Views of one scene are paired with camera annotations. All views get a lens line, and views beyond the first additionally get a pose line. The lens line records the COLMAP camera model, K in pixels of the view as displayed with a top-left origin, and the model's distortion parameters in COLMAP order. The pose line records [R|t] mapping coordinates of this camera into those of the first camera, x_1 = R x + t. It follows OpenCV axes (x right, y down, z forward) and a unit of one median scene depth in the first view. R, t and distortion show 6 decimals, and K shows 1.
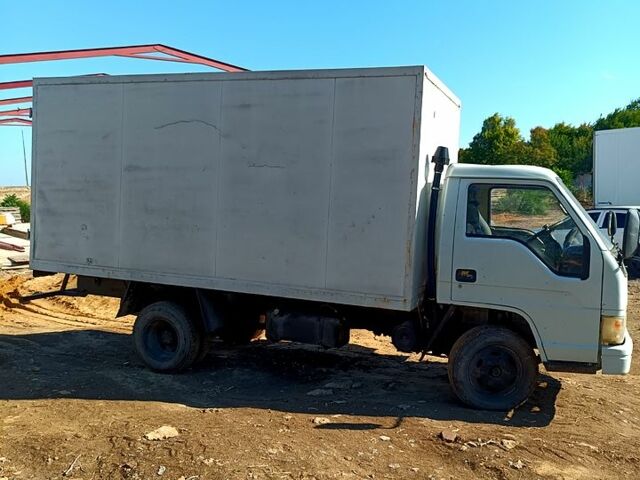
lens RADIAL K [[605.2, 0, 394.8], [0, 605.2, 226.6], [0, 0, 1]] dist [0.072618, -0.125231]
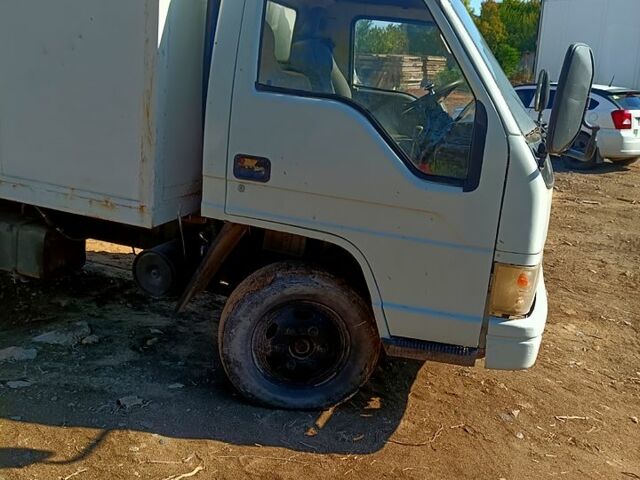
lens RADIAL K [[605.2, 0, 394.8], [0, 605.2, 226.6], [0, 0, 1]] dist [0.072618, -0.125231]
pose [[0.993639, 0.045087, 0.103193, 0.188325], [-0.065132, 0.977627, 0.200010, 0.018894], [-0.091867, -0.205459, 0.974344, 0.482799]]
